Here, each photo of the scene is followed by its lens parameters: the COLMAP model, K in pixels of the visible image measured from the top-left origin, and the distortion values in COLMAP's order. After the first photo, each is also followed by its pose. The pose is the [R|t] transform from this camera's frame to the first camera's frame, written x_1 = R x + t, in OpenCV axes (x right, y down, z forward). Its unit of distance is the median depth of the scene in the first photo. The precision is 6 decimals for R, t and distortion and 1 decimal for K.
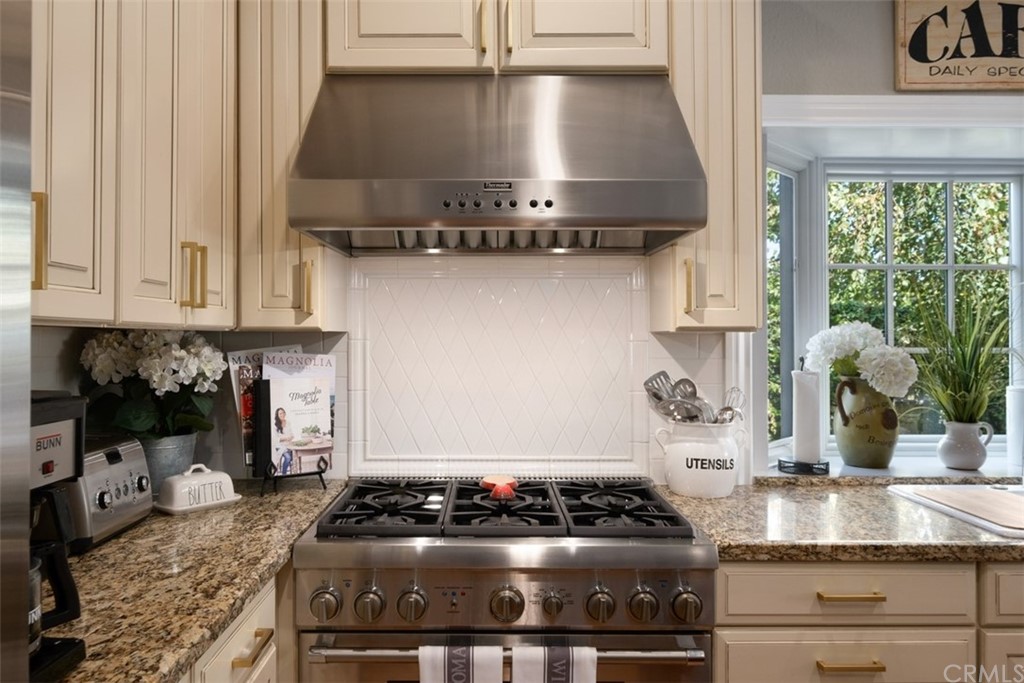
lens RADIAL K [[746.0, 0, 505.7], [0, 746.0, 342.7], [0, 0, 1]] dist [0.002432, 0.000709]
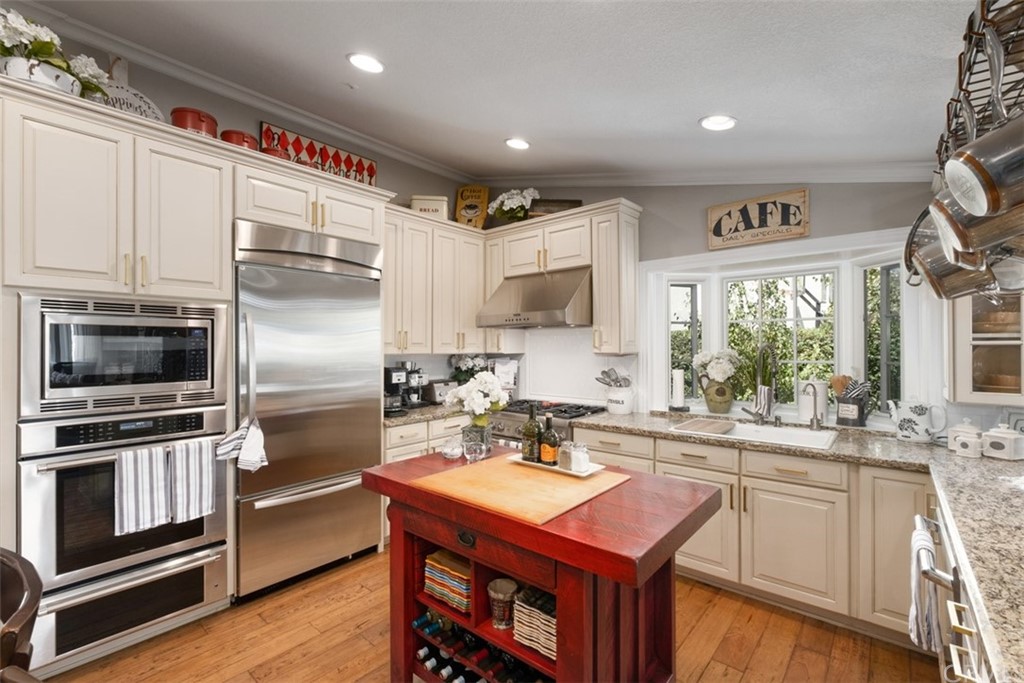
lens RADIAL K [[456.9, 0, 504.4], [0, 456.9, 343.9], [0, 0, 1]] dist [-0.003591, -0.000145]
pose [[0.746995, -0.010655, -0.664745, 1.097093], [0.005529, 0.999937, -0.009815, -0.037953], [0.664807, 0.003656, 0.747006, -0.542383]]
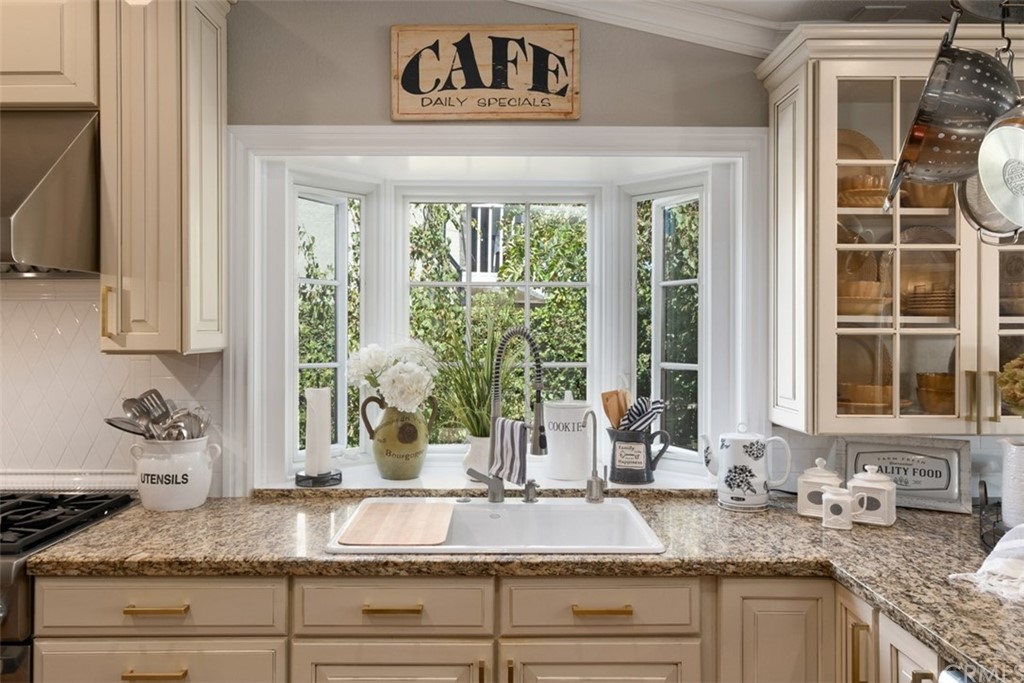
lens RADIAL K [[746.0, 0, 508.2], [0, 746.0, 334.2], [0, 0, 1]] dist [0.002432, 0.000709]
pose [[0.999999, -0.000675, -0.001432, 0.761207], [0.000673, 0.999998, -0.001804, -0.039340], [0.001433, 0.001803, 0.999997, -0.051497]]
